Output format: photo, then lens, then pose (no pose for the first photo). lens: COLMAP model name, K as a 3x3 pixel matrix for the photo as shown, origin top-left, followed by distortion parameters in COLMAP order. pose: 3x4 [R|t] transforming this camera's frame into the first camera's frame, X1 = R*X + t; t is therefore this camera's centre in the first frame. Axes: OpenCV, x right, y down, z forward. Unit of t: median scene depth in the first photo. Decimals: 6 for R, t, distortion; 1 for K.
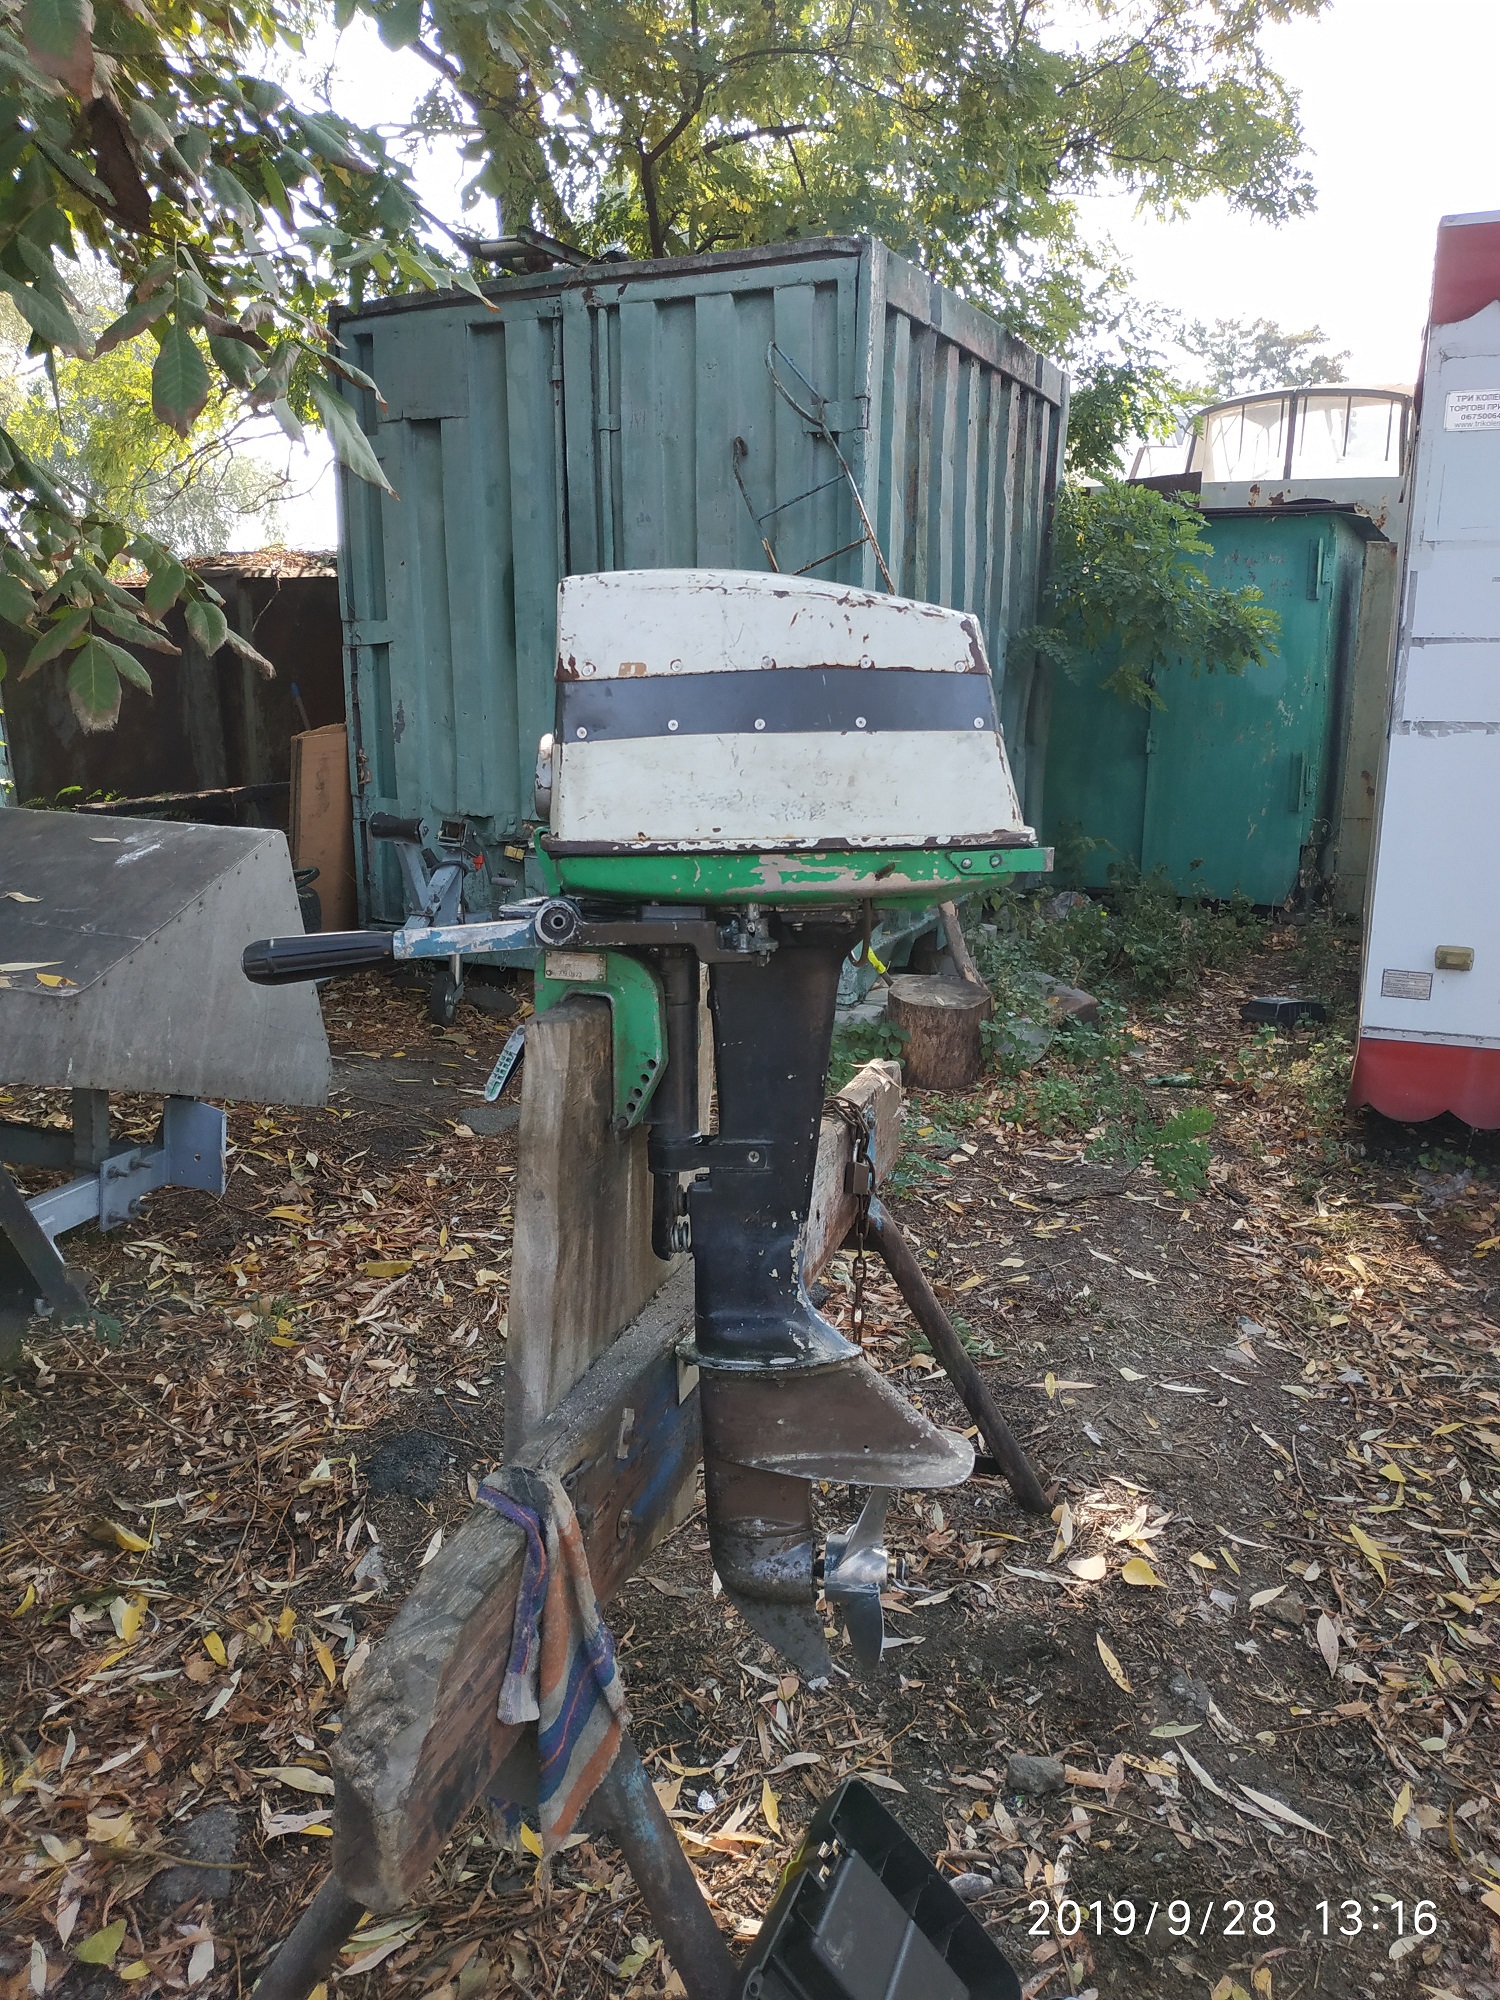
lens RADIAL K [[1430.0, 0, 760.2], [0, 1430.0, 1006.0], [0, 0, 1]] dist [-0.035364, 0.005437]
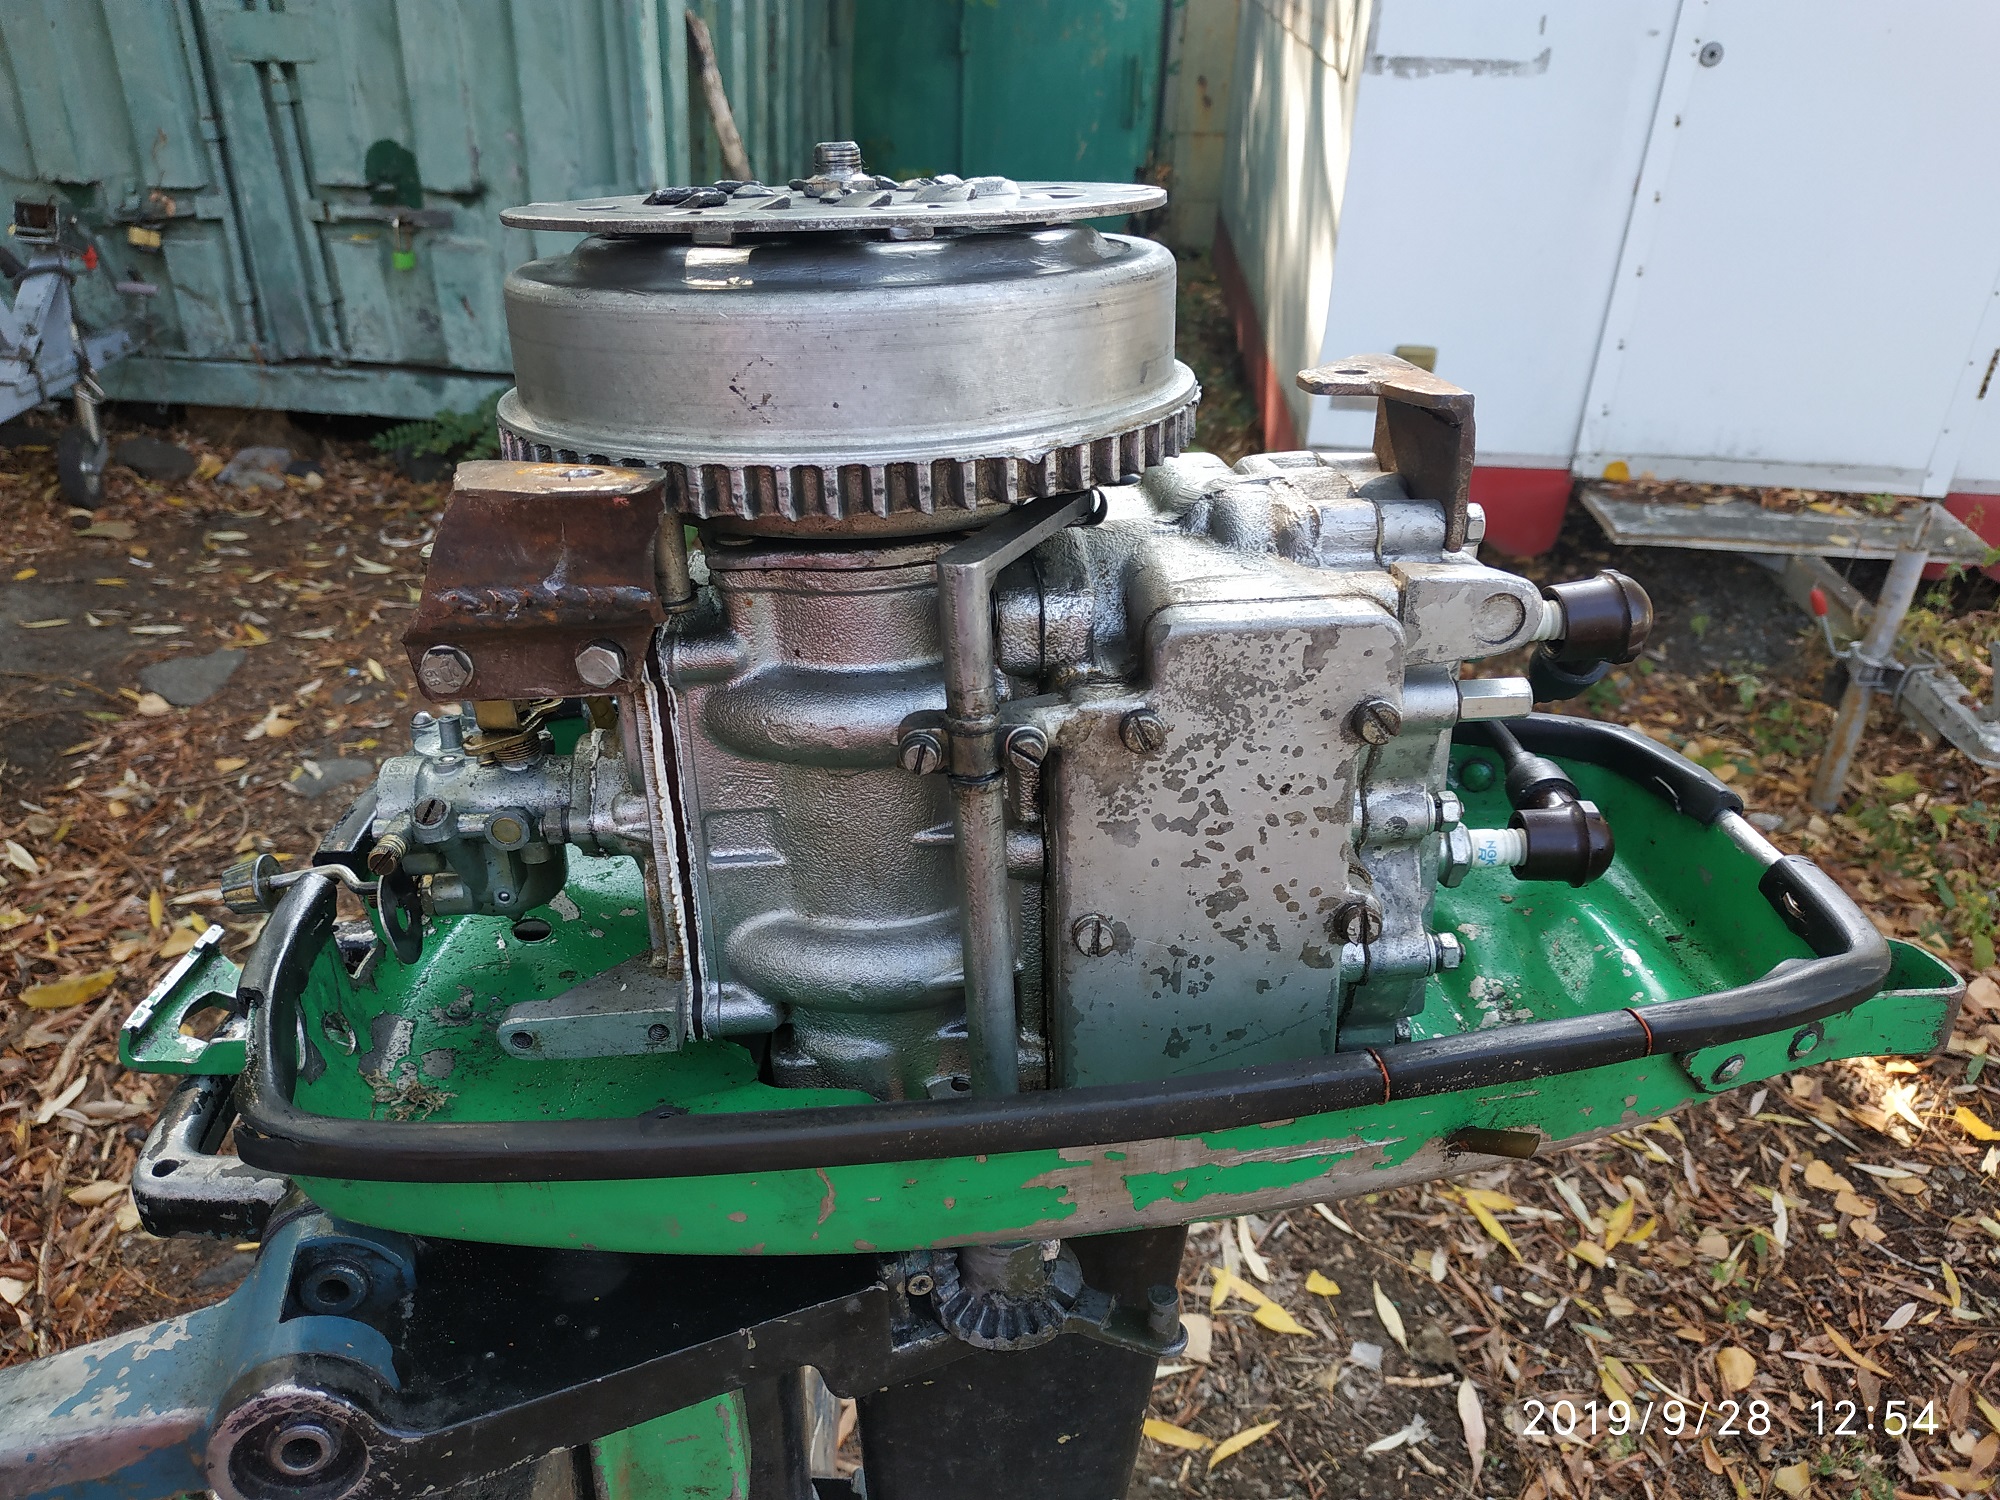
lens RADIAL K [[1430.0, 0, 994.7], [0, 1430.0, 751.4], [0, 0, 1]] dist [-0.035364, 0.005437]
pose [[0.944114, -0.147285, 0.294882, -0.029951], [0.051491, 0.949534, 0.309409, -0.090431], [-0.325571, -0.276934, 0.904053, 0.263088]]
